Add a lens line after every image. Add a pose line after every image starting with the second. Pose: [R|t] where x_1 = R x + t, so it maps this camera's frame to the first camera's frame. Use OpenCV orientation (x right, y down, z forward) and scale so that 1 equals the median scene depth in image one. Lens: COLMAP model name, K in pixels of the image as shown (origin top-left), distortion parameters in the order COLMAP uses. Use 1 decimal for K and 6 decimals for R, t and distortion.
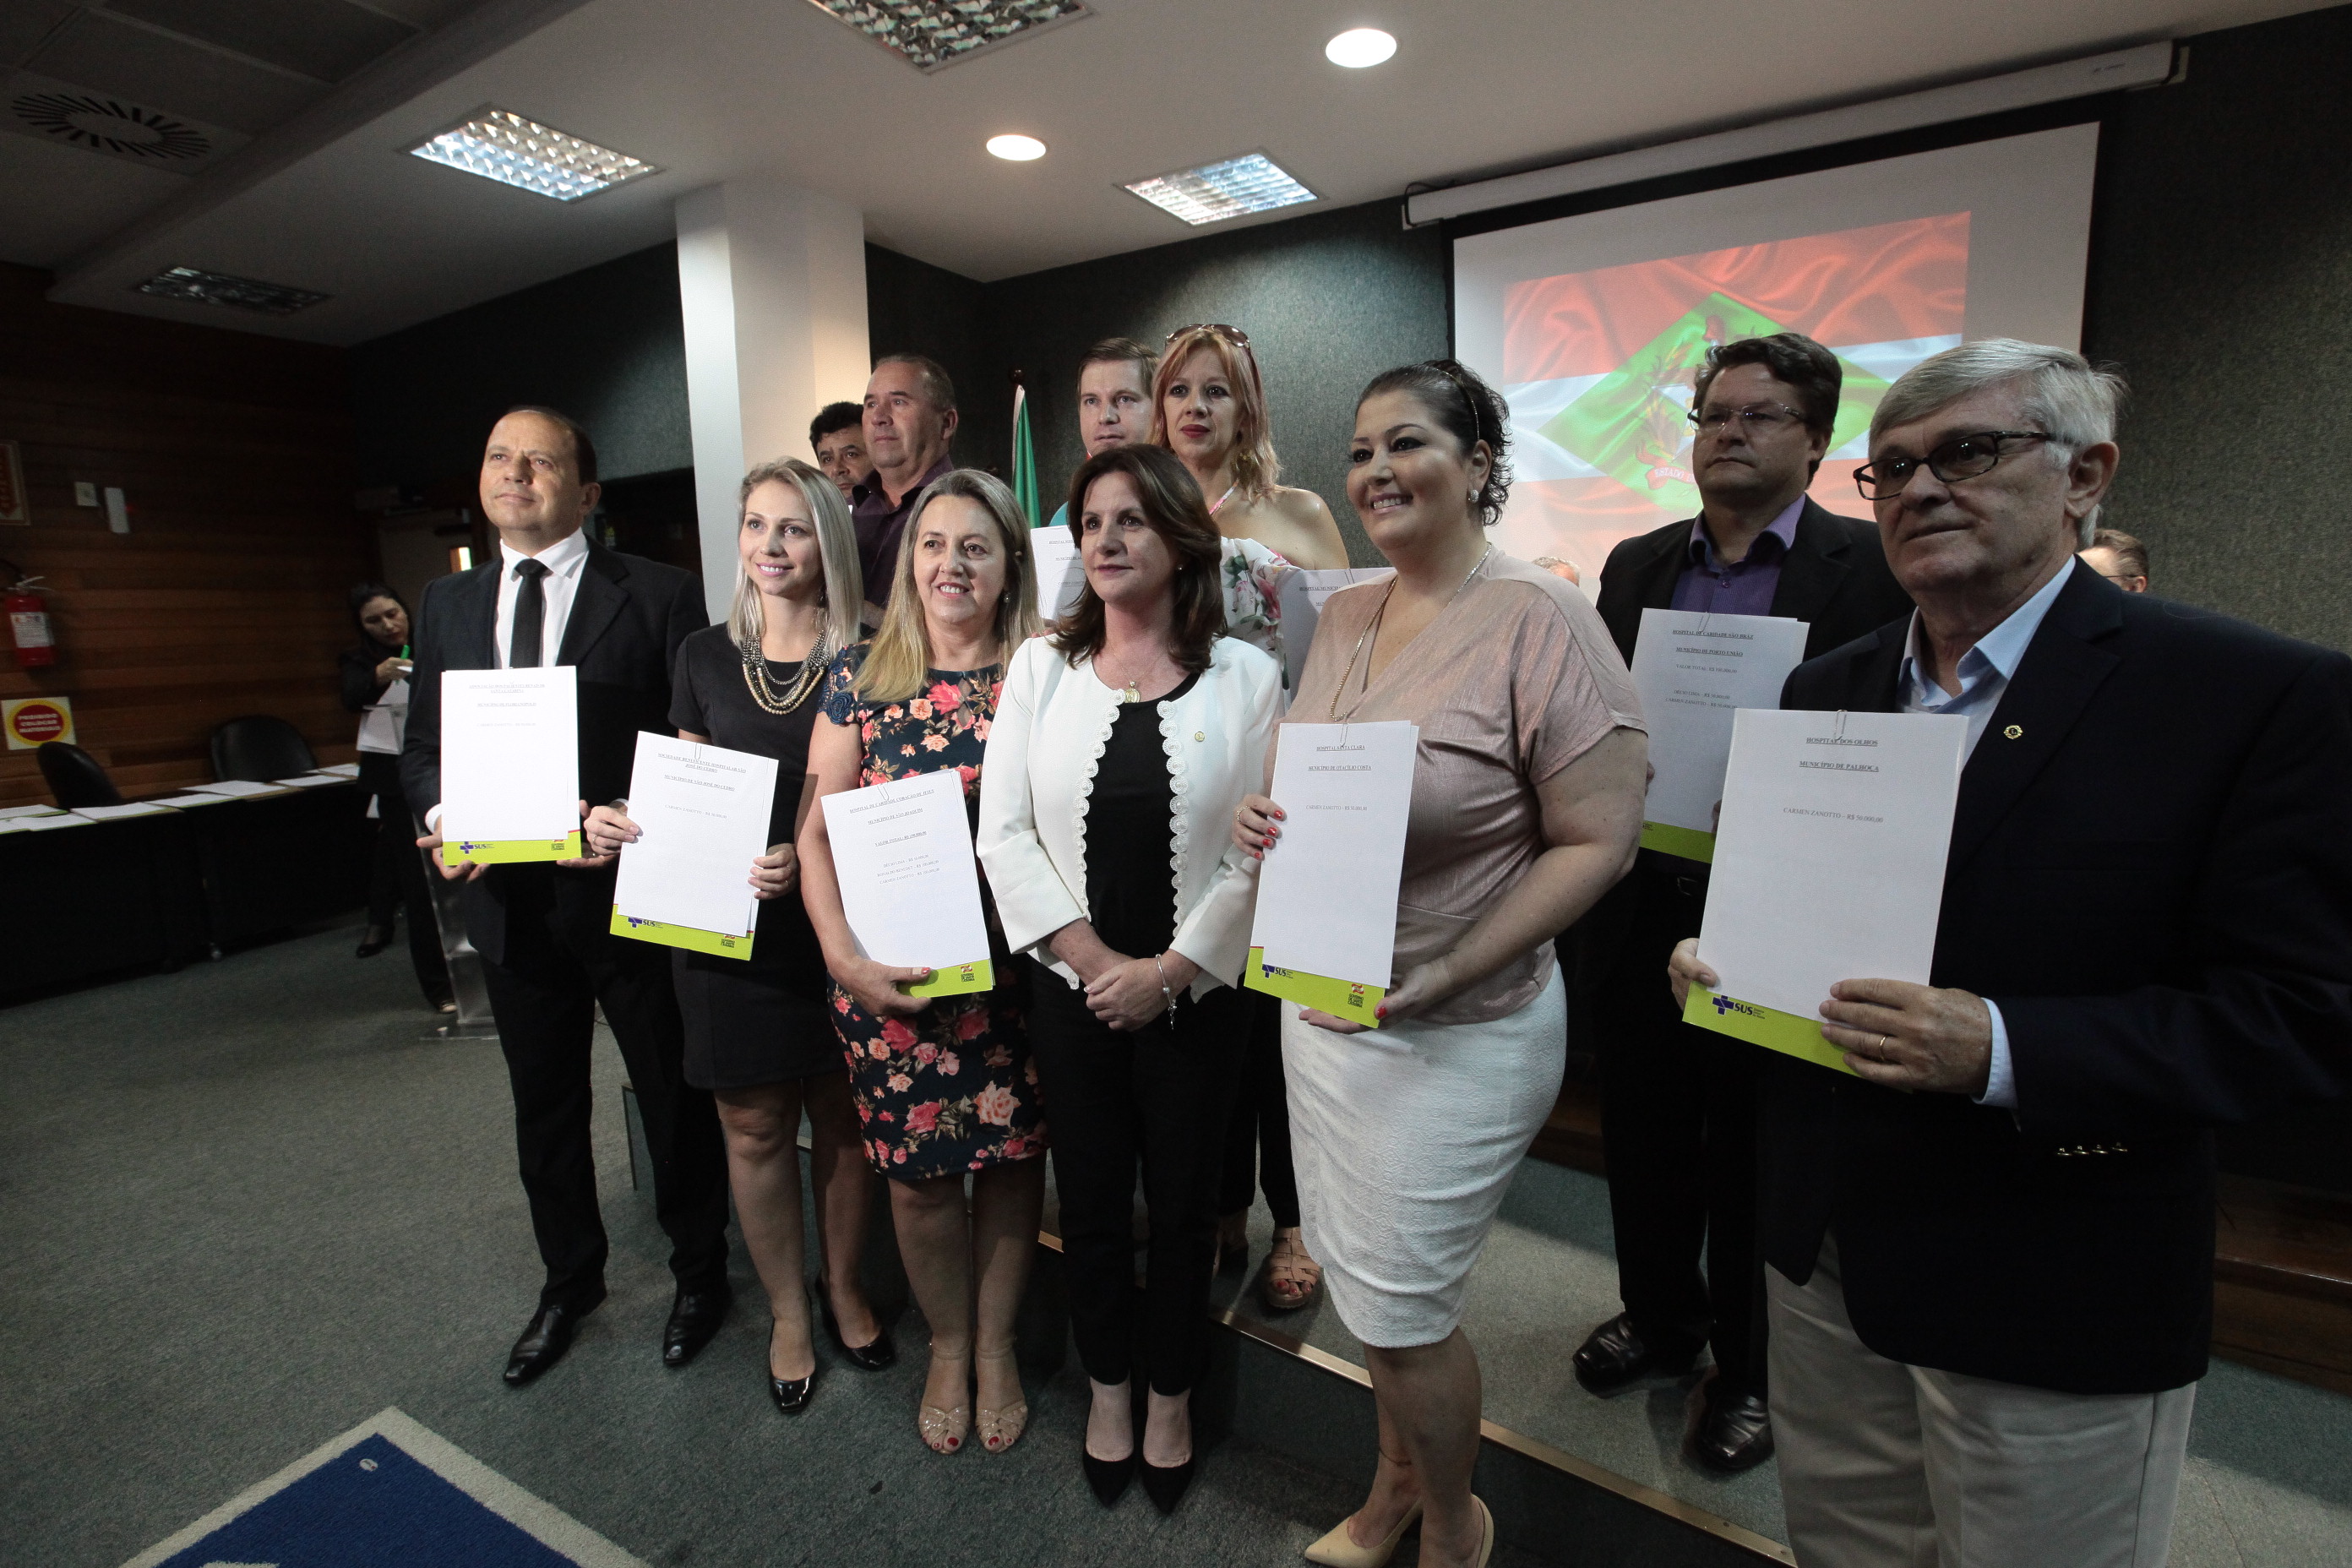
lens RADIAL K [[1085.2, 0, 1176.3], [0, 1085.2, 771.7], [0, 0, 1]] dist [-0.040907, 0.011790]
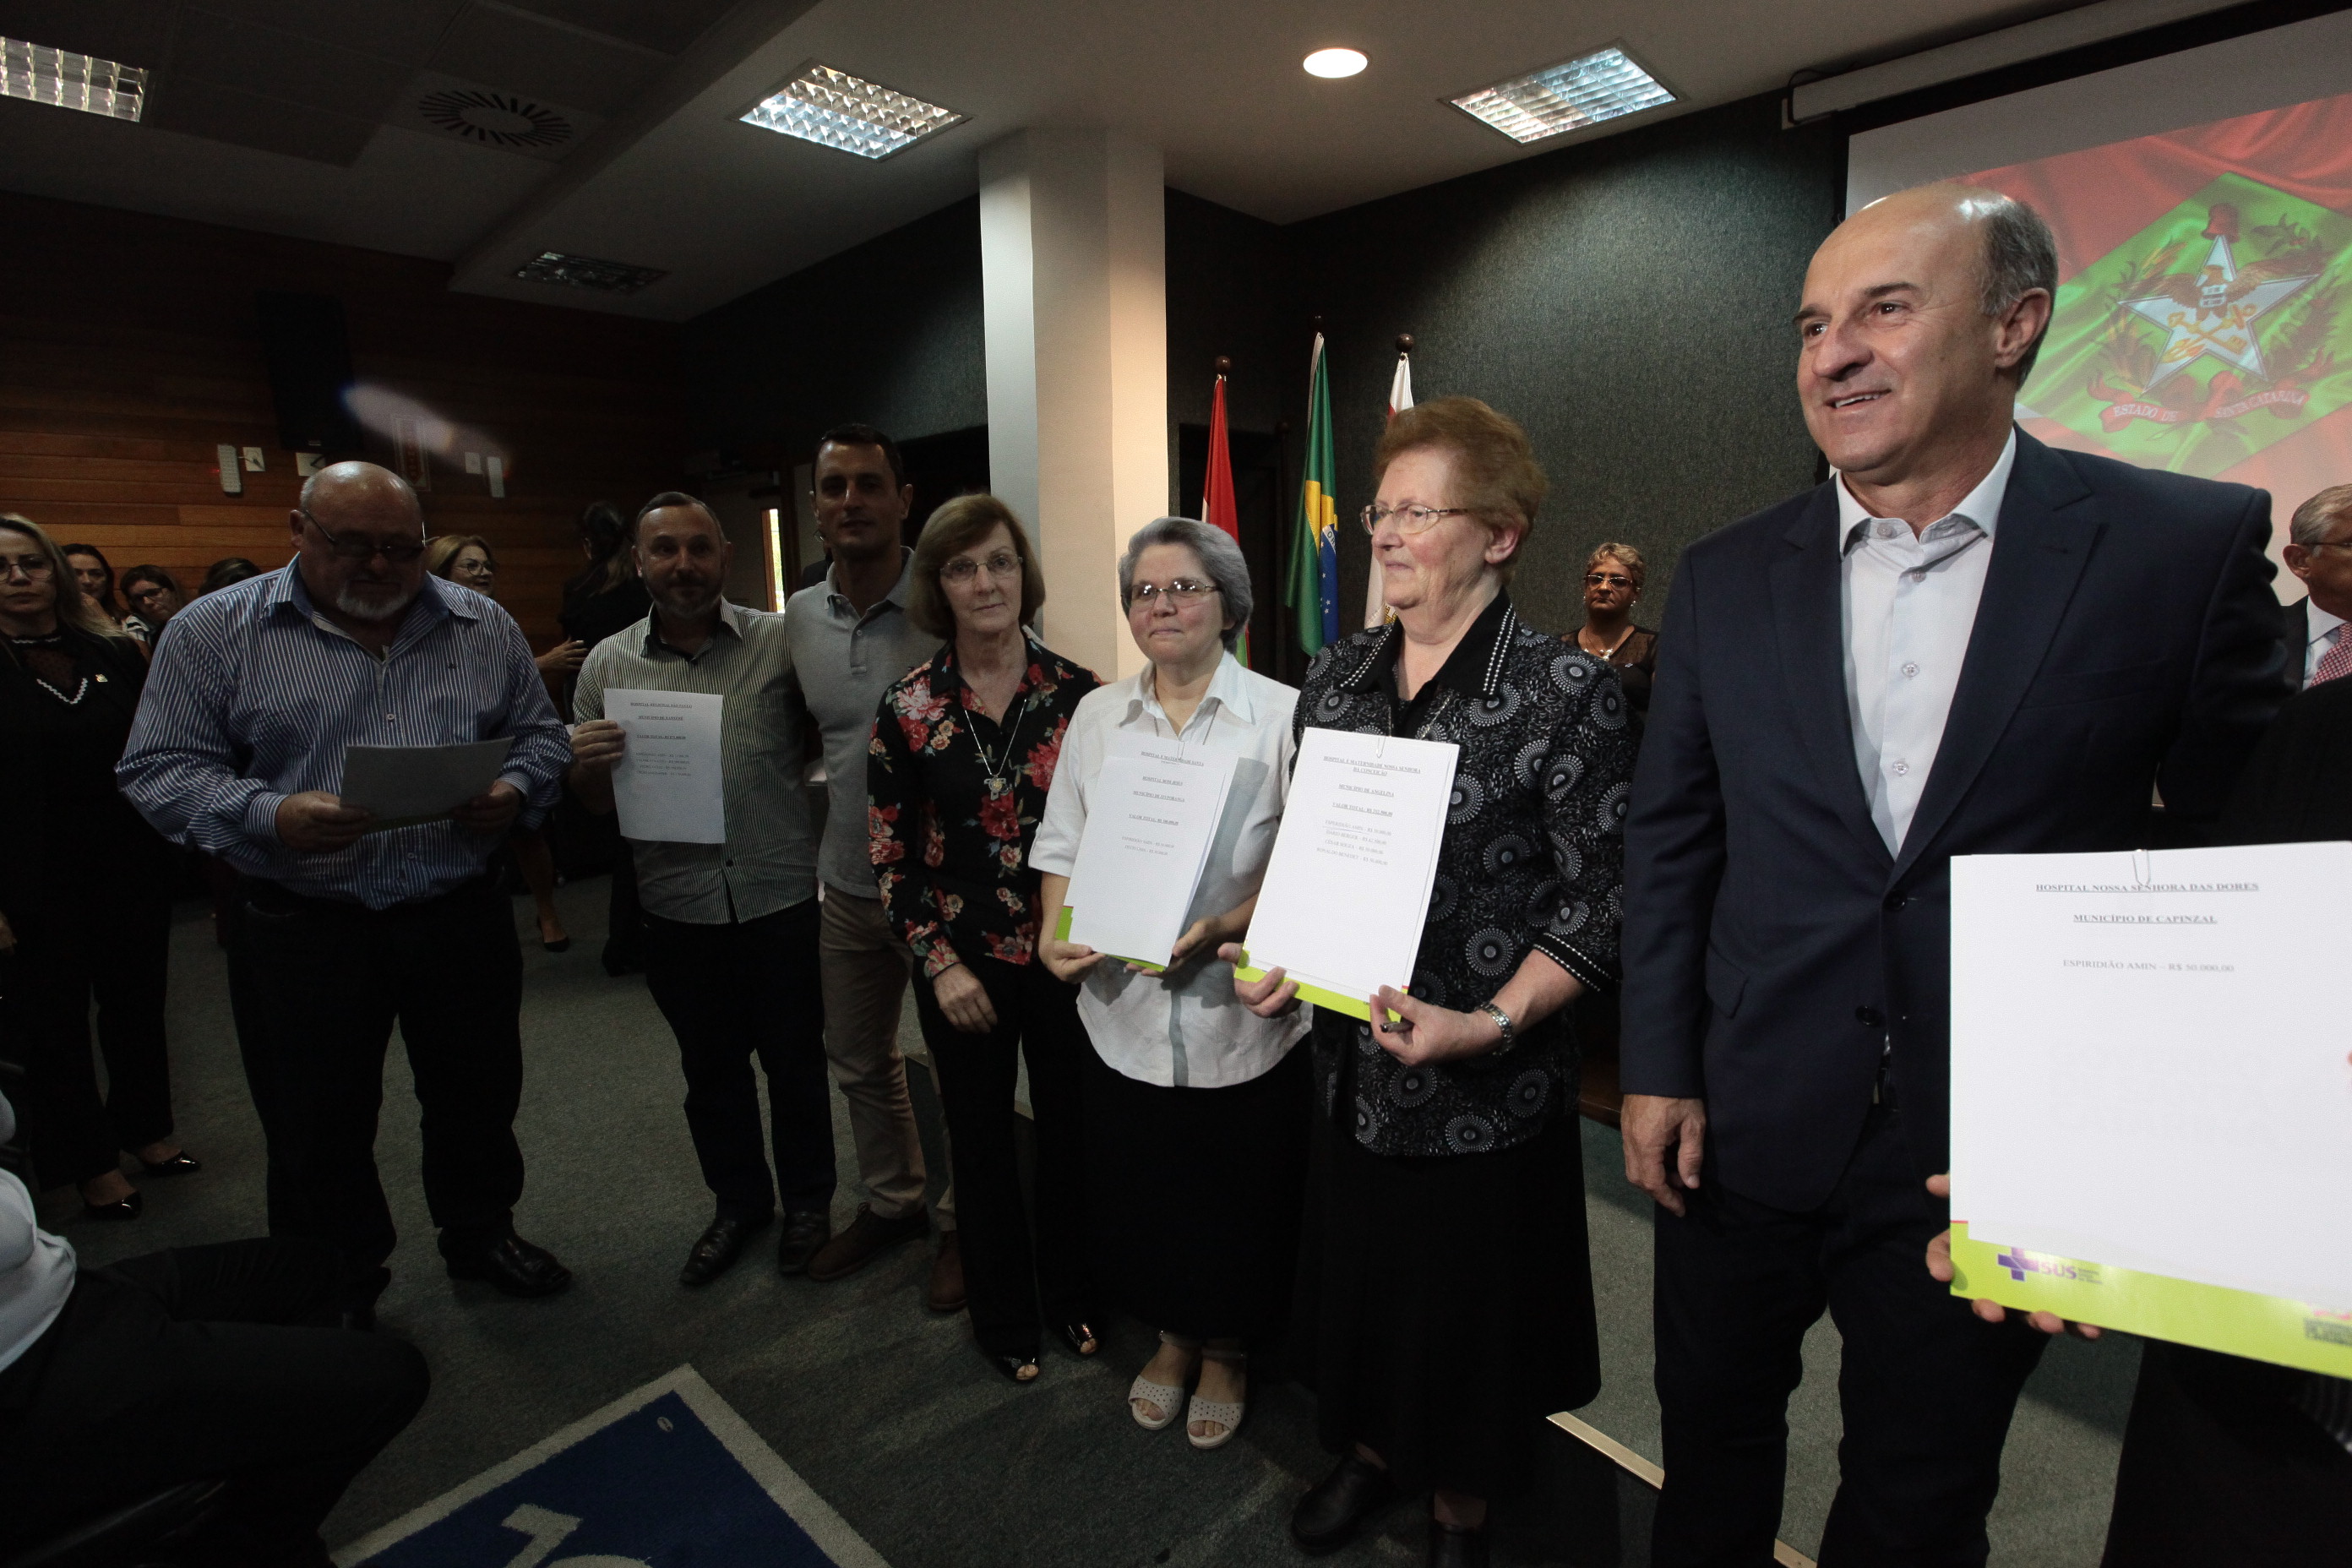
lens RADIAL K [[1086.0, 0, 1174.7], [0, 1086.0, 774.1], [0, 0, 1]] dist [-0.051860, 0.019199]
pose [[0.973504, 0.049435, -0.223265, -0.051810], [-0.042029, 0.998401, 0.037805, -0.008607], [0.224777, -0.027419, 0.974024, 0.074653]]
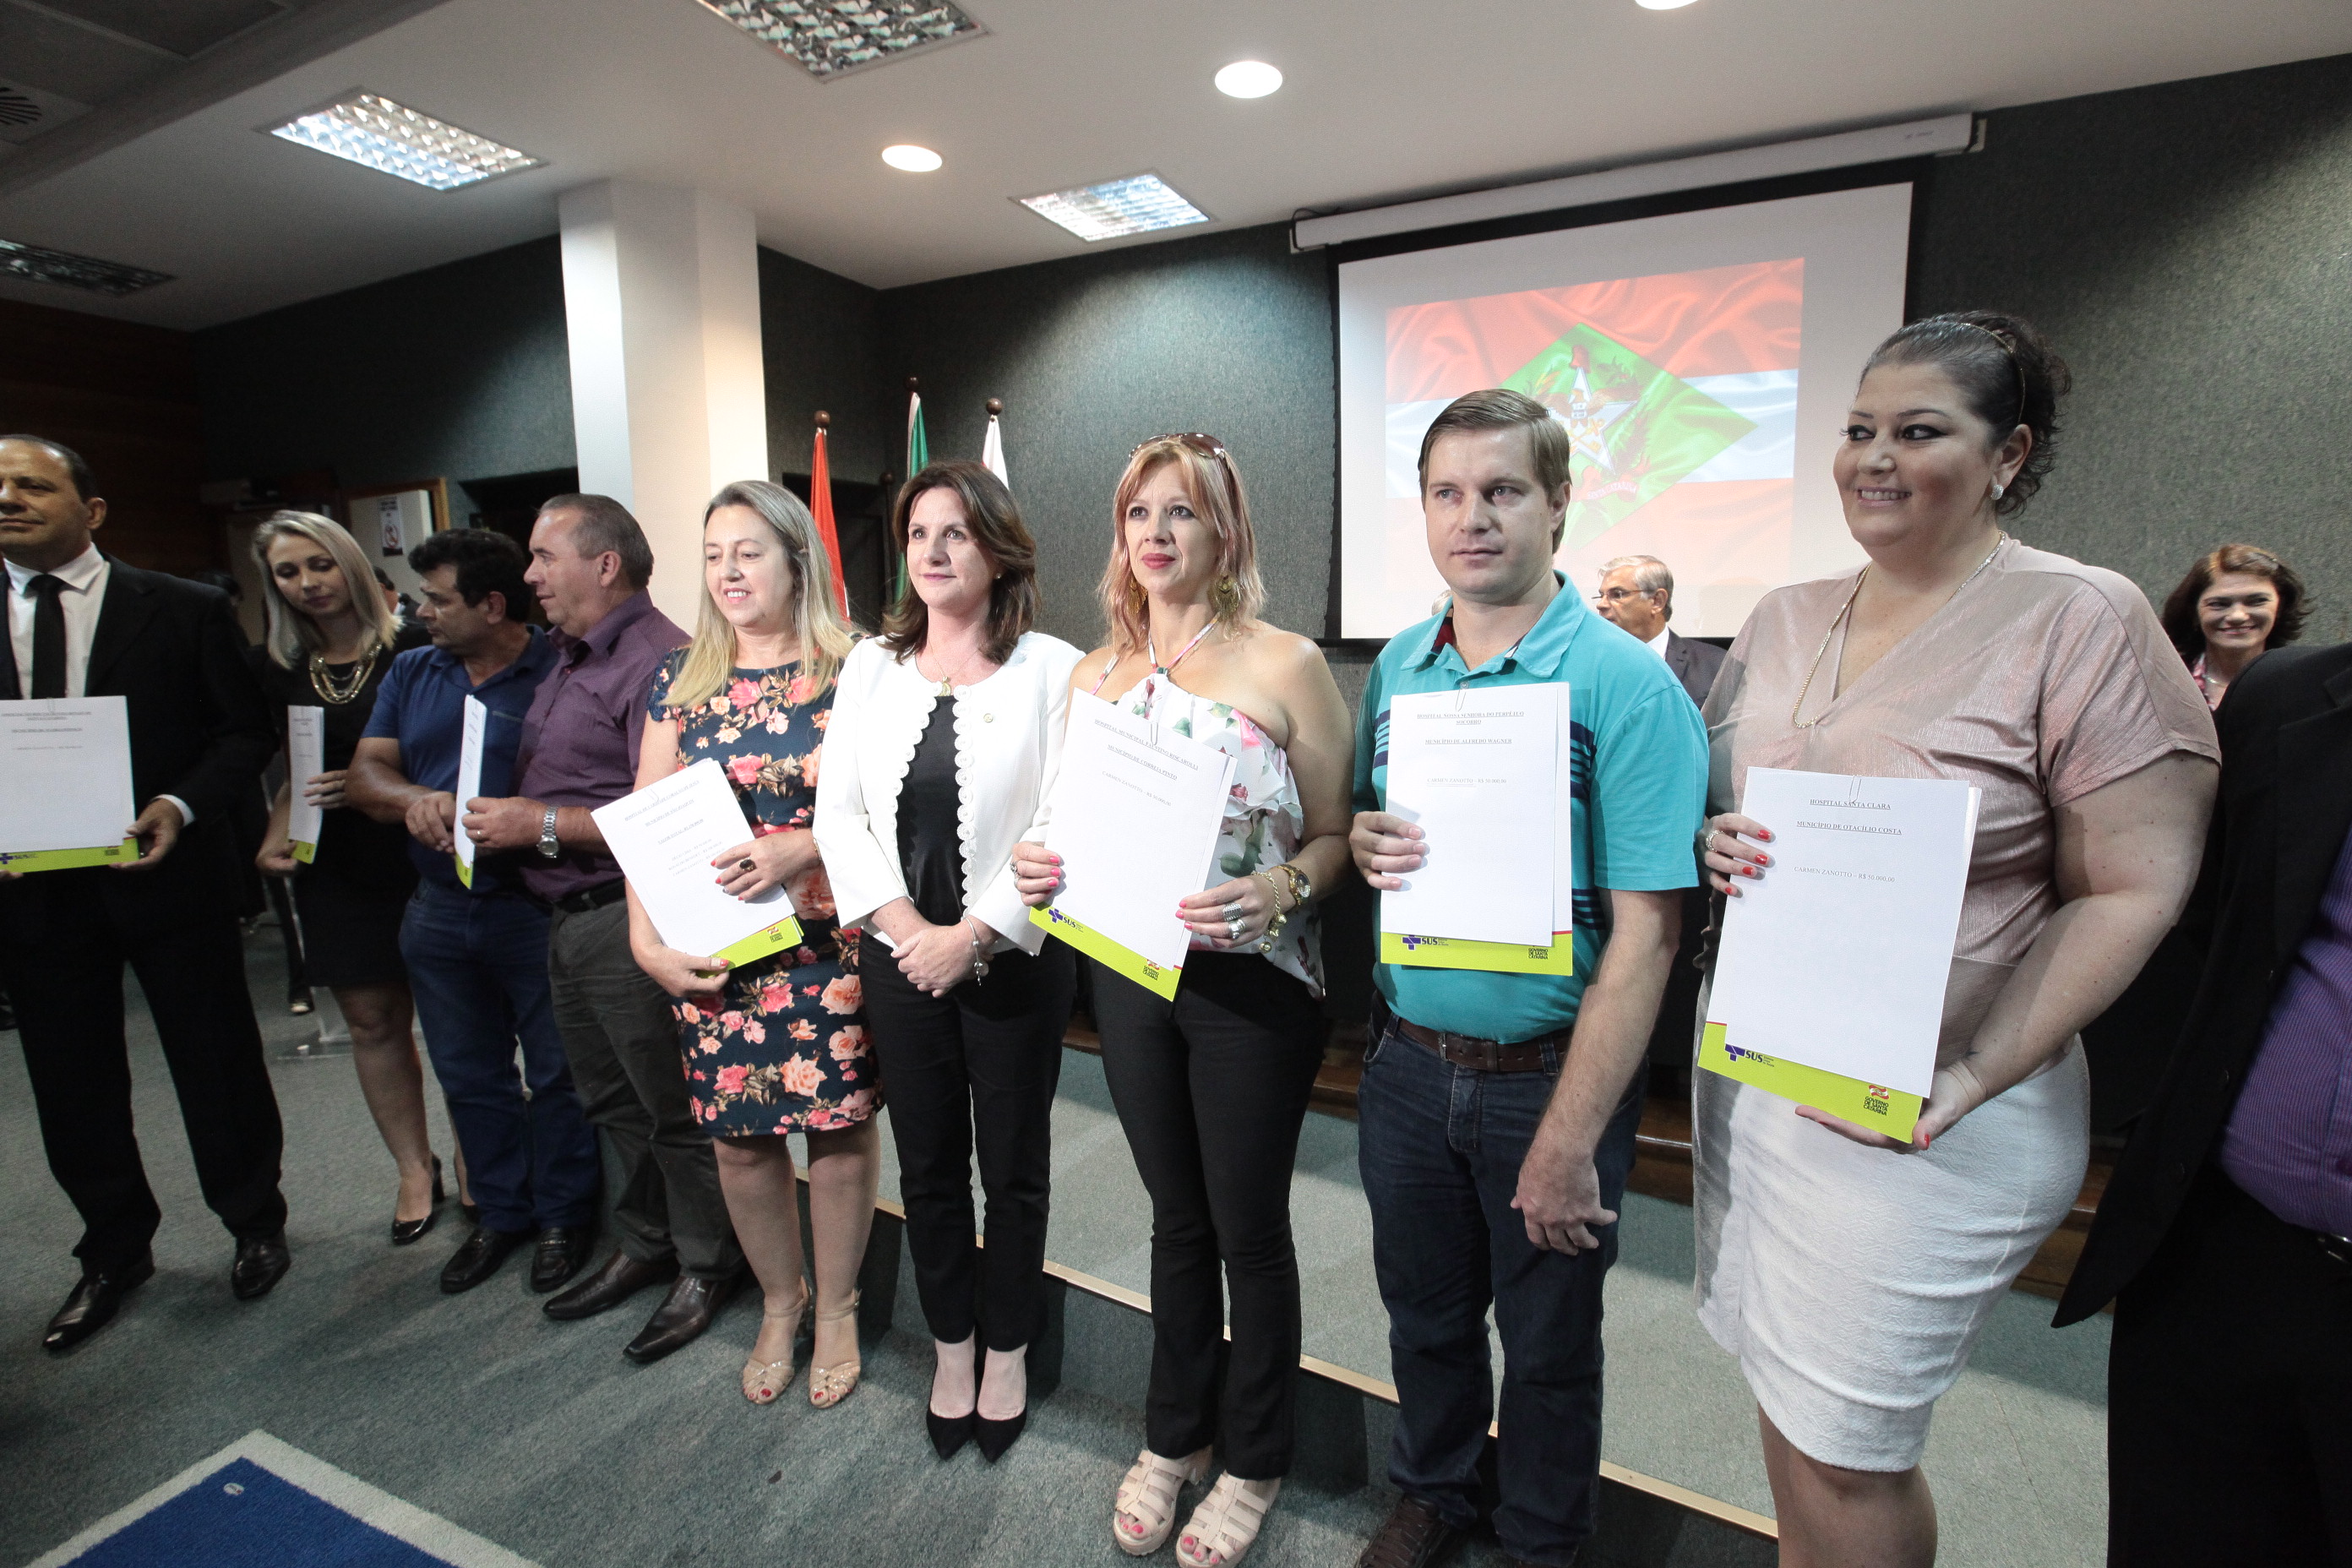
lens RADIAL K [[1085.2, 0, 1176.3], [0, 1085.2, 771.7], [0, 0, 1]] dist [-0.040907, 0.011790]
pose [[0.995532, -0.003075, 0.094371, 0.001746], [0.004053, 0.999940, -0.010170, 0.007574], [-0.094334, 0.010507, 0.995485, -0.022646]]
